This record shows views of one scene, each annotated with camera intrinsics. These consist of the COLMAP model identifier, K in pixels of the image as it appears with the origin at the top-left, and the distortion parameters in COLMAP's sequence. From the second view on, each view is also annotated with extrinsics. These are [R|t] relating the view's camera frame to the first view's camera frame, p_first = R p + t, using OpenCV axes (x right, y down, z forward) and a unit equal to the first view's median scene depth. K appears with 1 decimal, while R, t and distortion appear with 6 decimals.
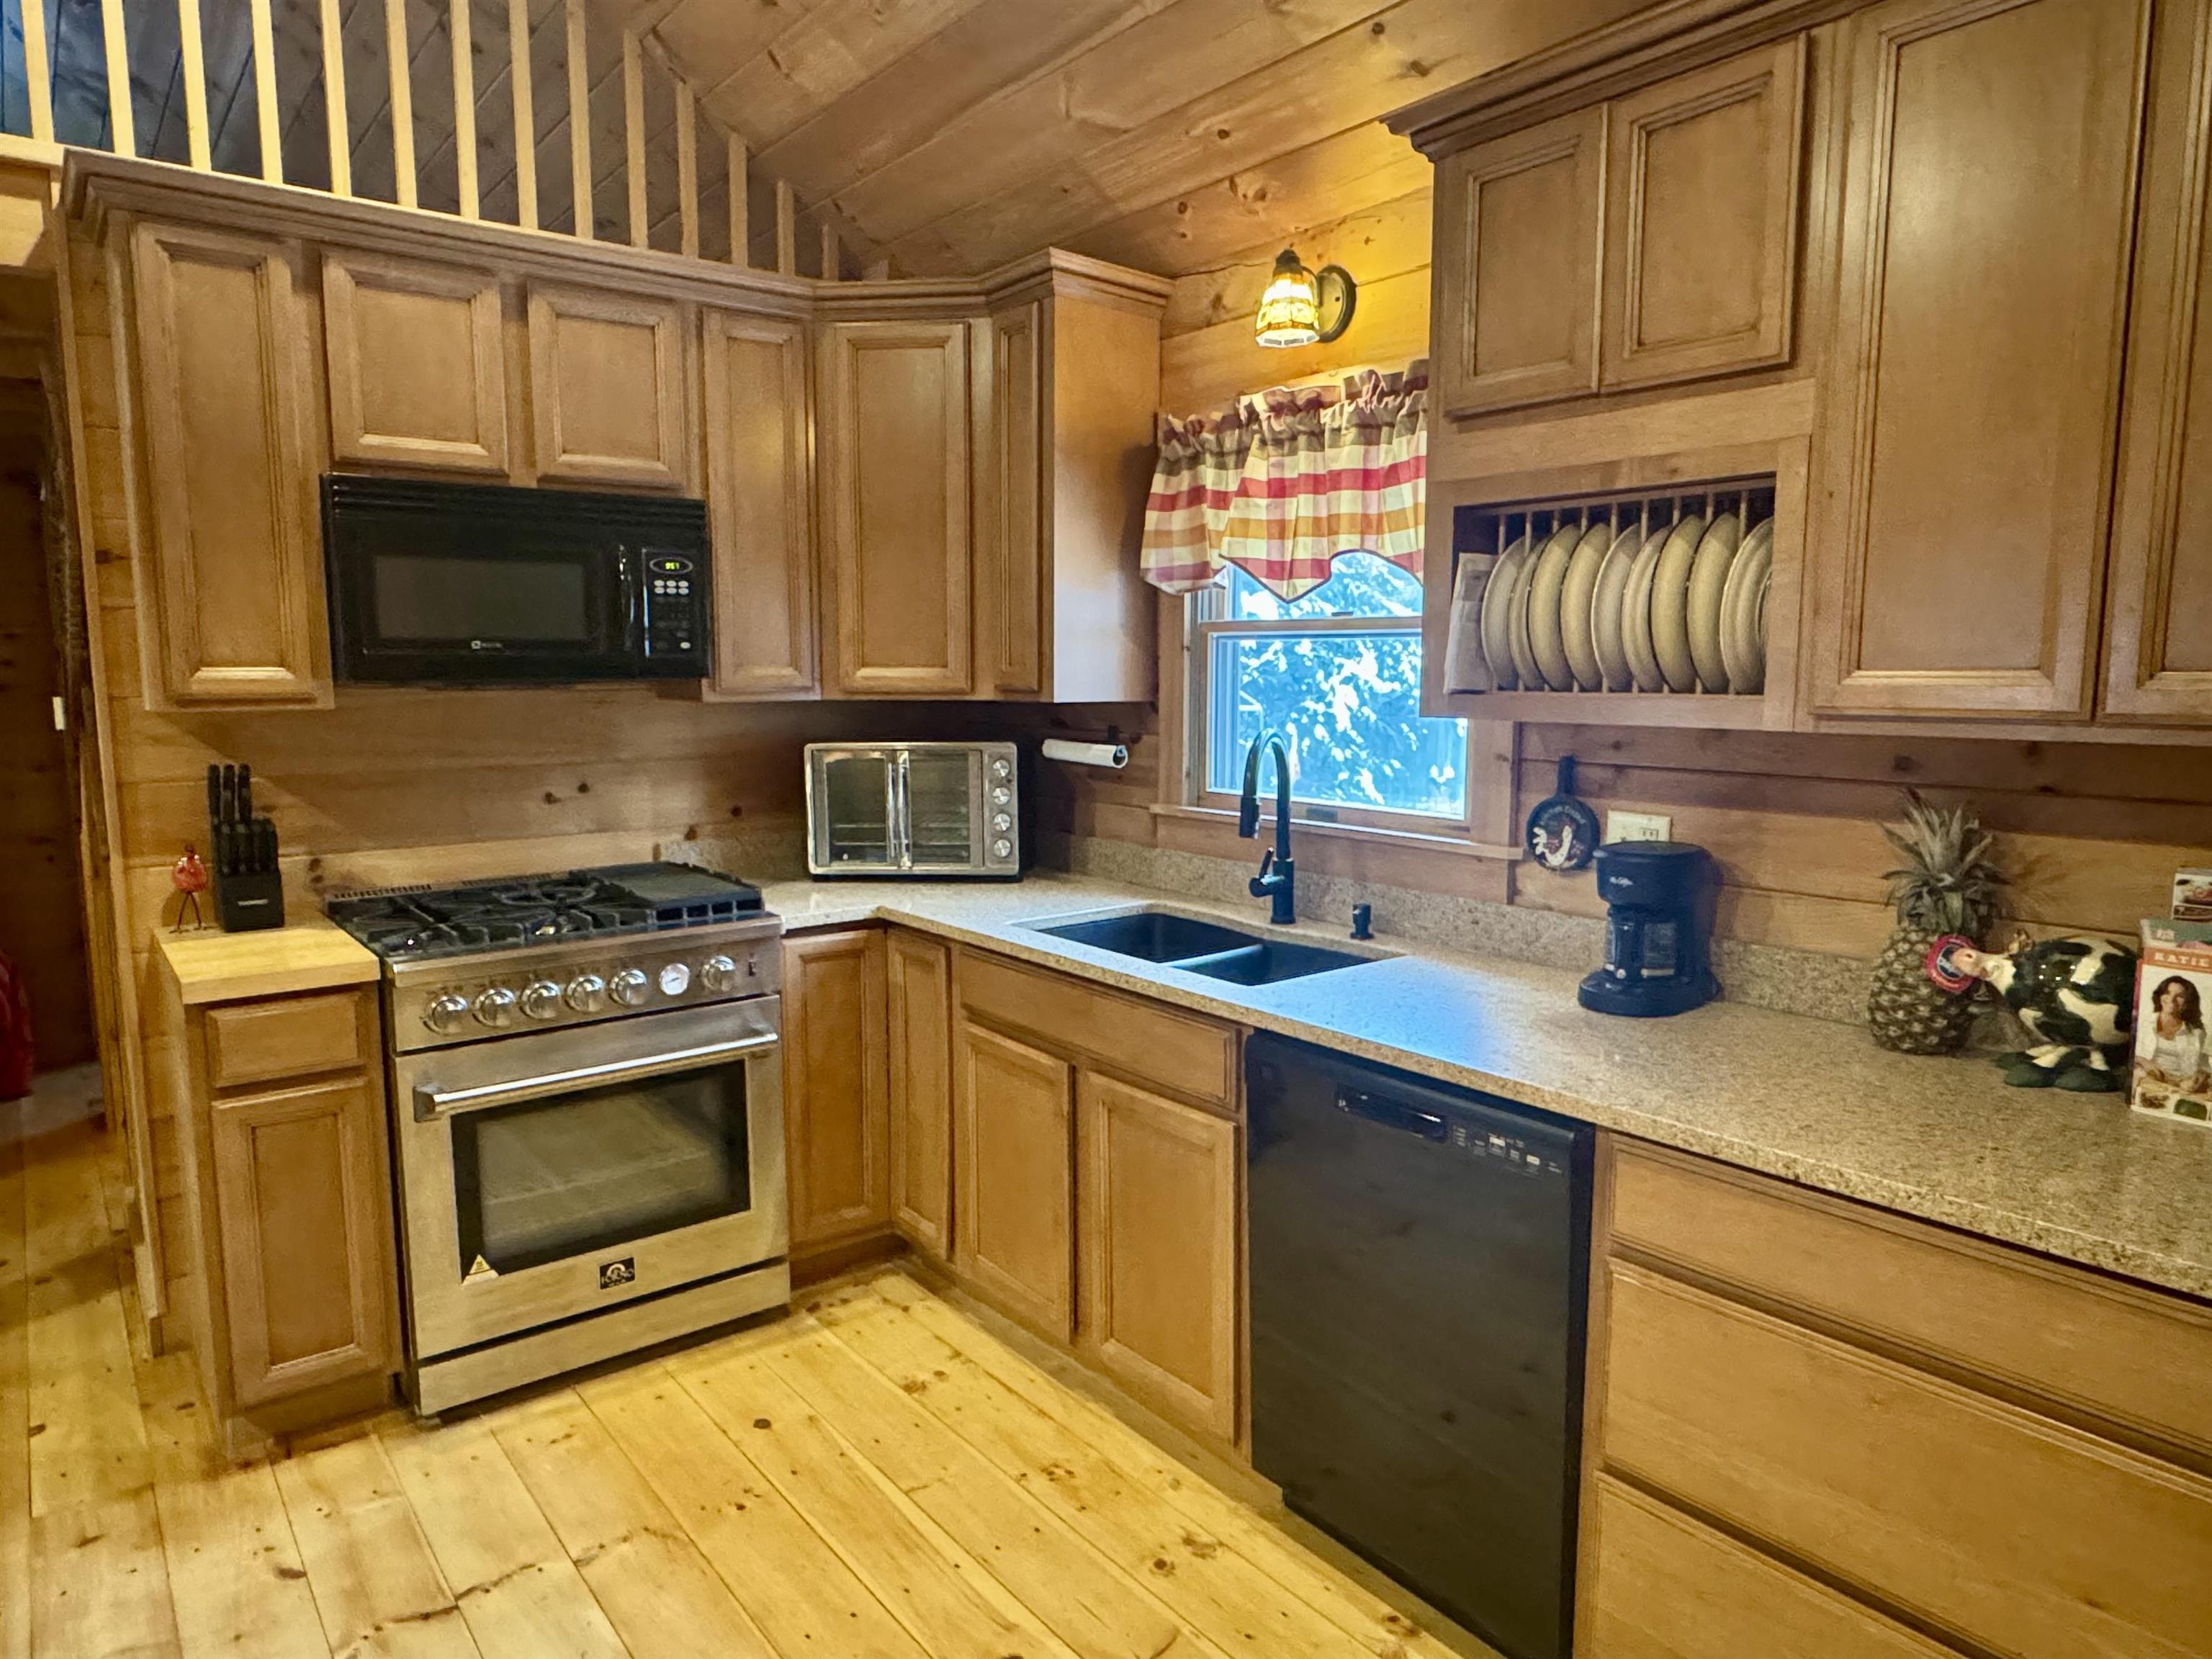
lens RADIAL K [[1402.6, 0, 1106.7], [0, 1402.6, 829.5], [0, 0, 1]] dist [0.002573, 0.002526]
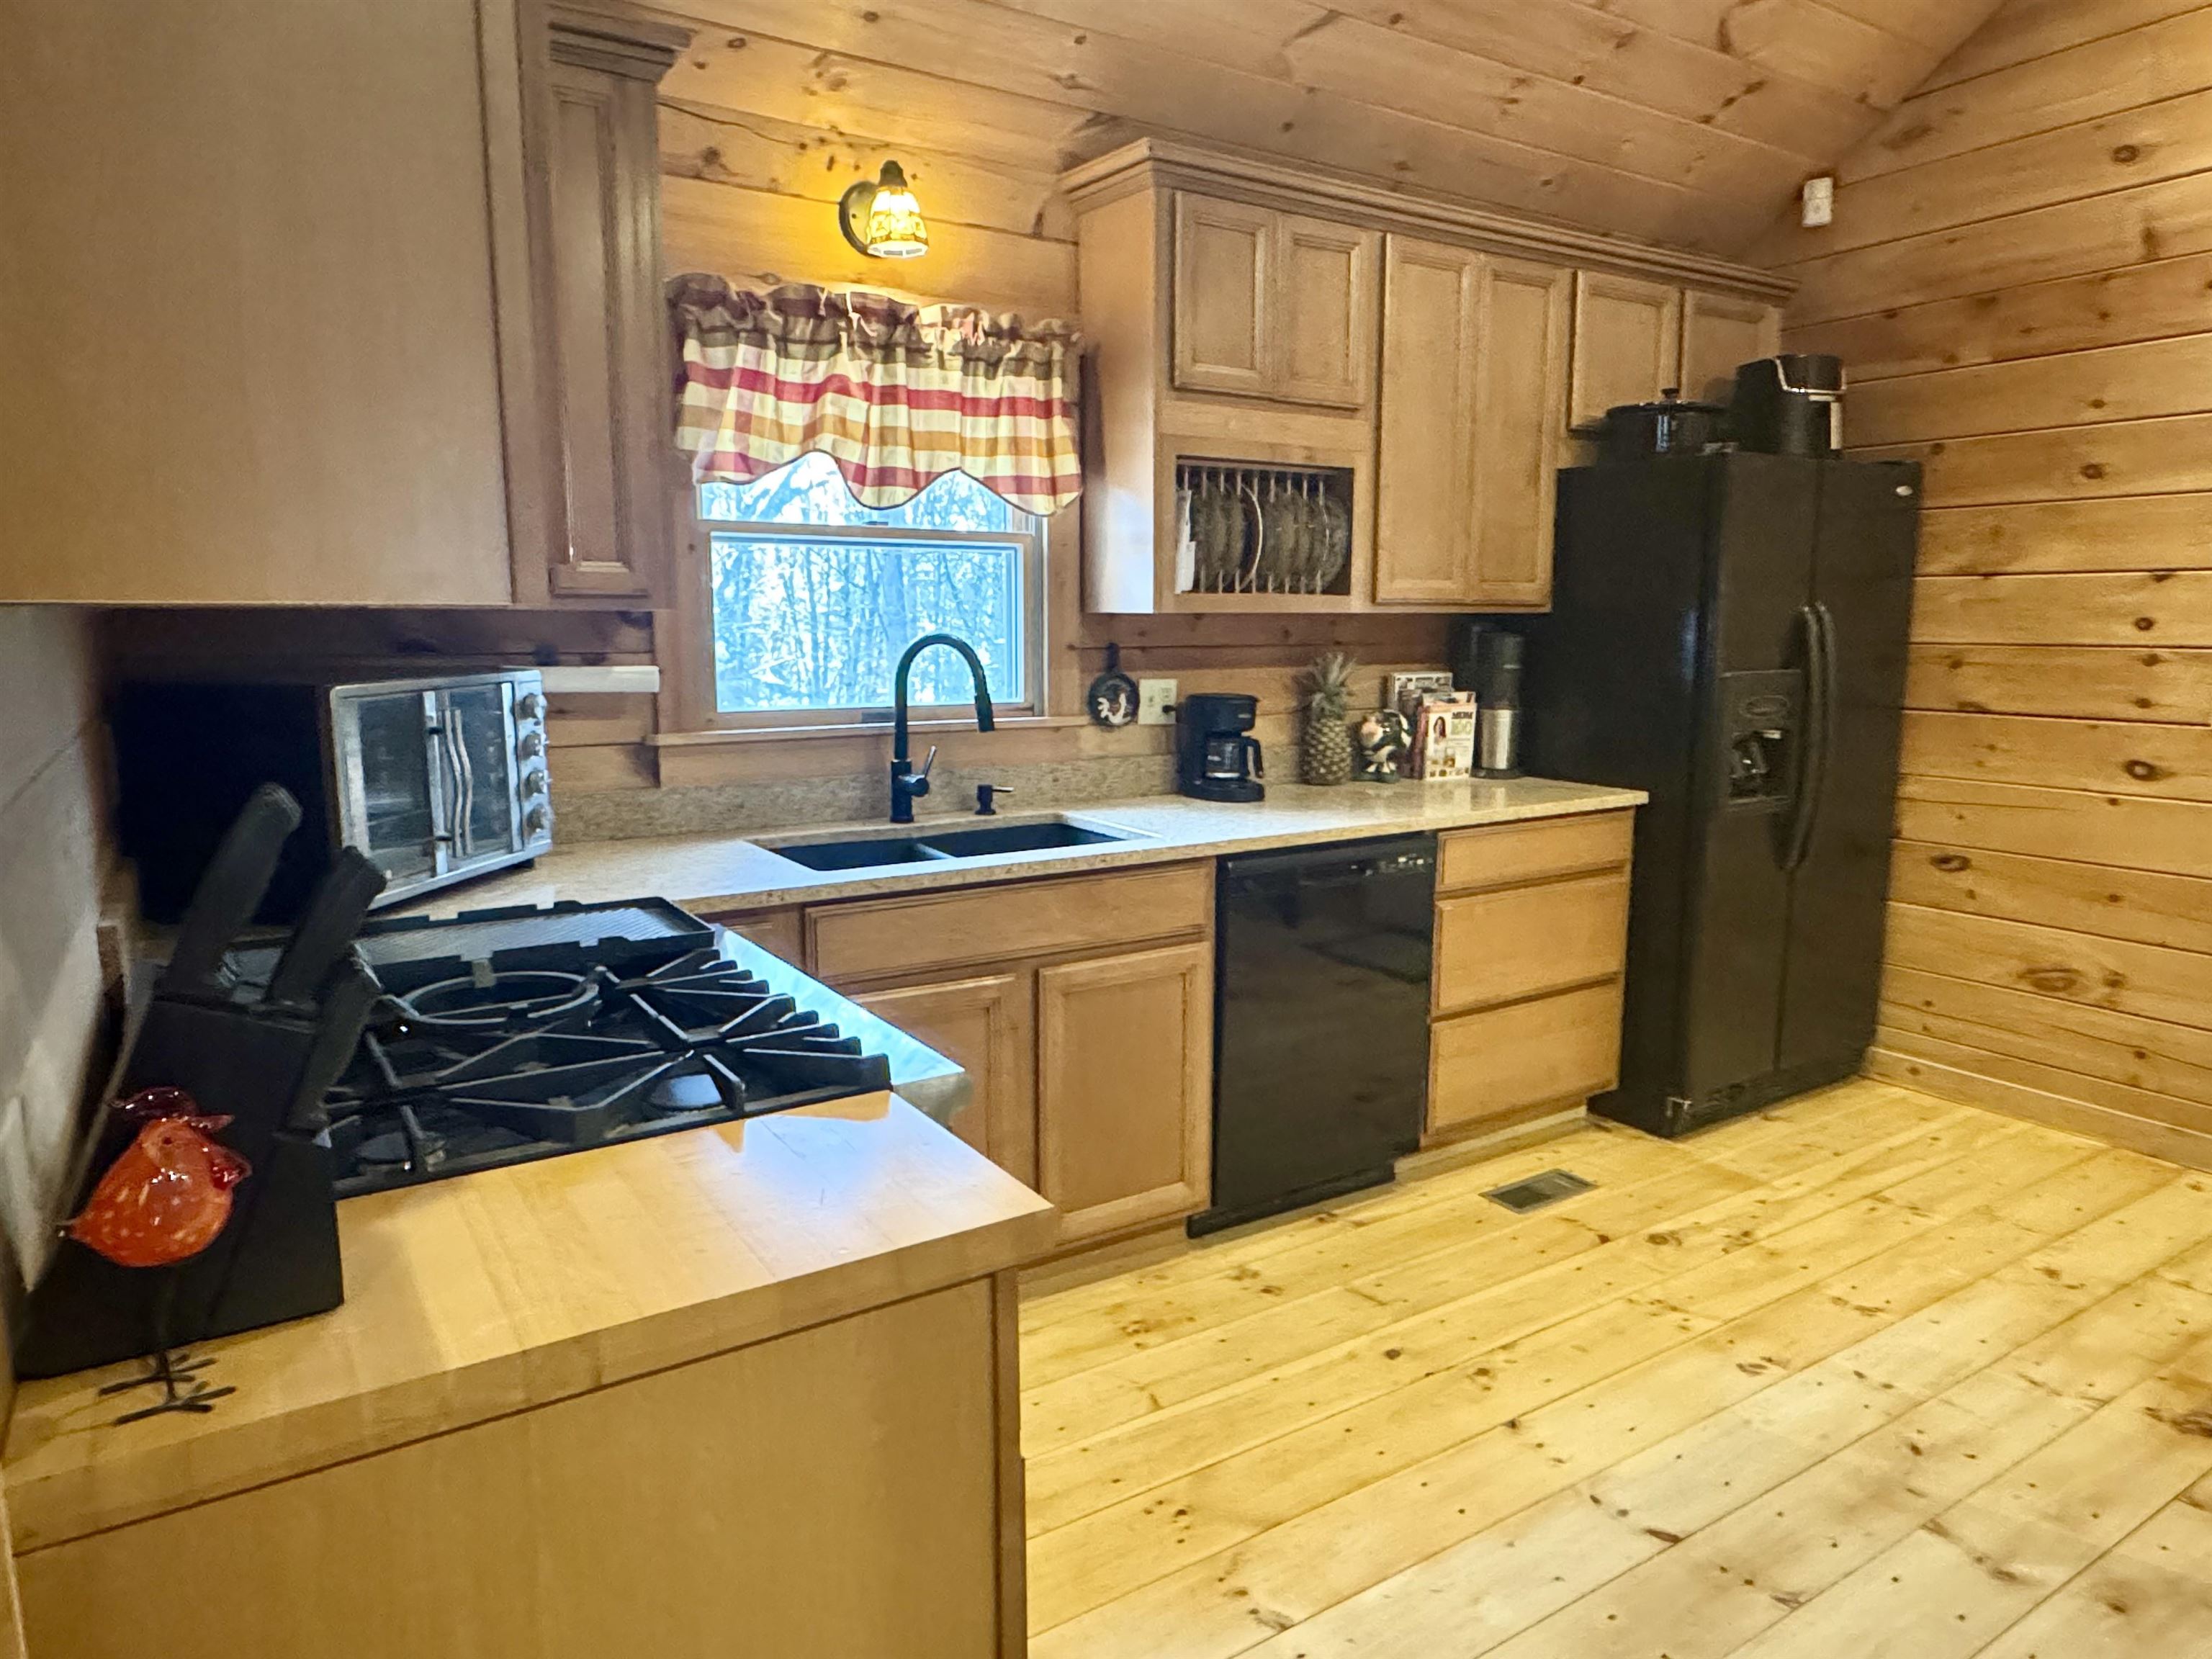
lens RADIAL K [[1402.6, 0, 1101.2], [0, 1402.6, 816.2], [0, 0, 1]] dist [0.002573, 0.002526]
pose [[0.086147, -0.144440, 0.985756, -1.006026], [0.115505, 0.984211, 0.134119, -0.067981], [-0.989564, 0.102305, 0.101470, 0.856621]]
